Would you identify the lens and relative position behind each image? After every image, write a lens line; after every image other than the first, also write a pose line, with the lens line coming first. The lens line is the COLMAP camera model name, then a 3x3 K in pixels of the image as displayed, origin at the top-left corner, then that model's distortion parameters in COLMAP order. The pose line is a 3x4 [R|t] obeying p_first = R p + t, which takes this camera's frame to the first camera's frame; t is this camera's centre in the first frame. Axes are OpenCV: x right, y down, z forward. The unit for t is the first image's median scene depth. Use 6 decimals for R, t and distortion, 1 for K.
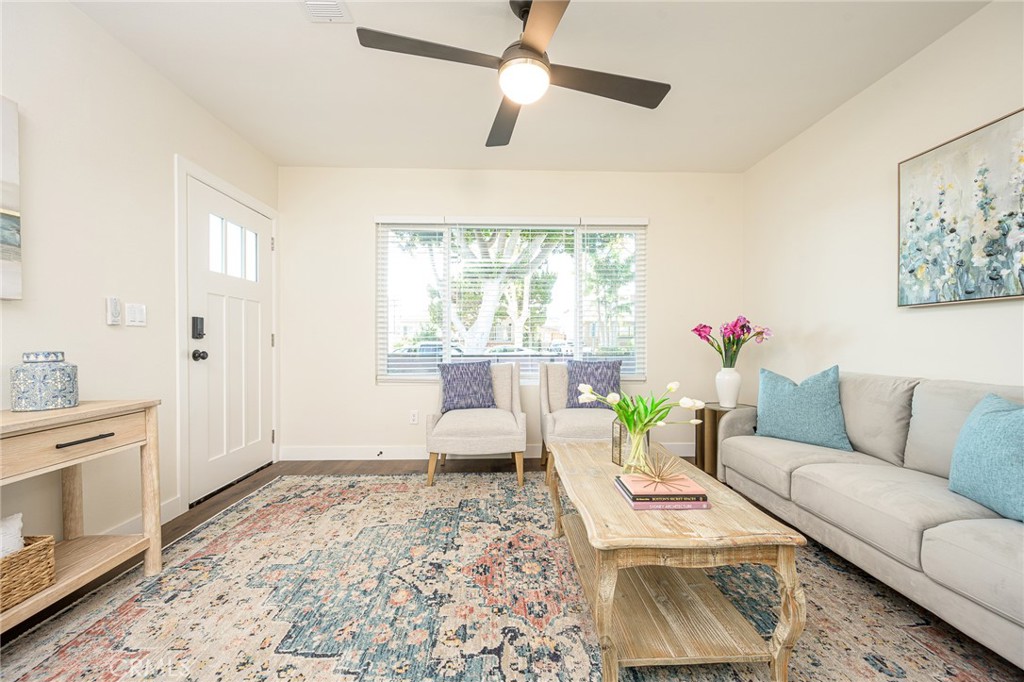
lens RADIAL K [[401.5, 0, 514.3], [0, 401.5, 342.9], [0, 0, 1]] dist [0.000580, -0.000199]
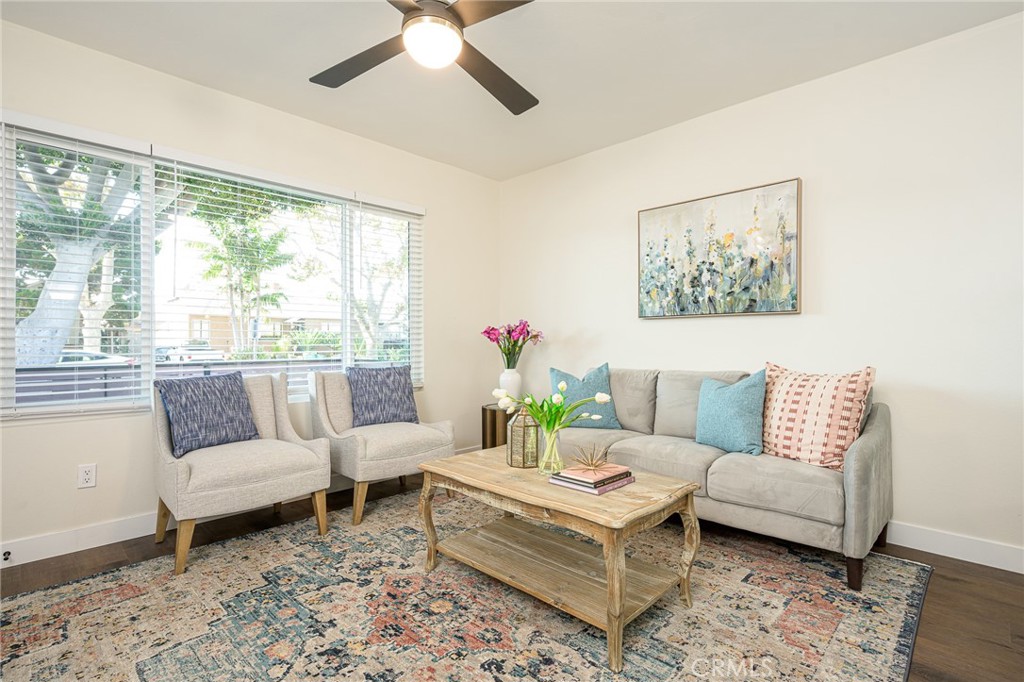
lens RADIAL K [[490.0, 0, 514.0], [0, 490.0, 341.8], [0, 0, 1]] dist [-0.000881, -0.000185]
pose [[0.722088, 0.000897, 0.691801, -0.484899], [0.003854, 0.999978, -0.005320, -0.002240], [-0.691790, 0.006508, 0.722069, 0.106558]]
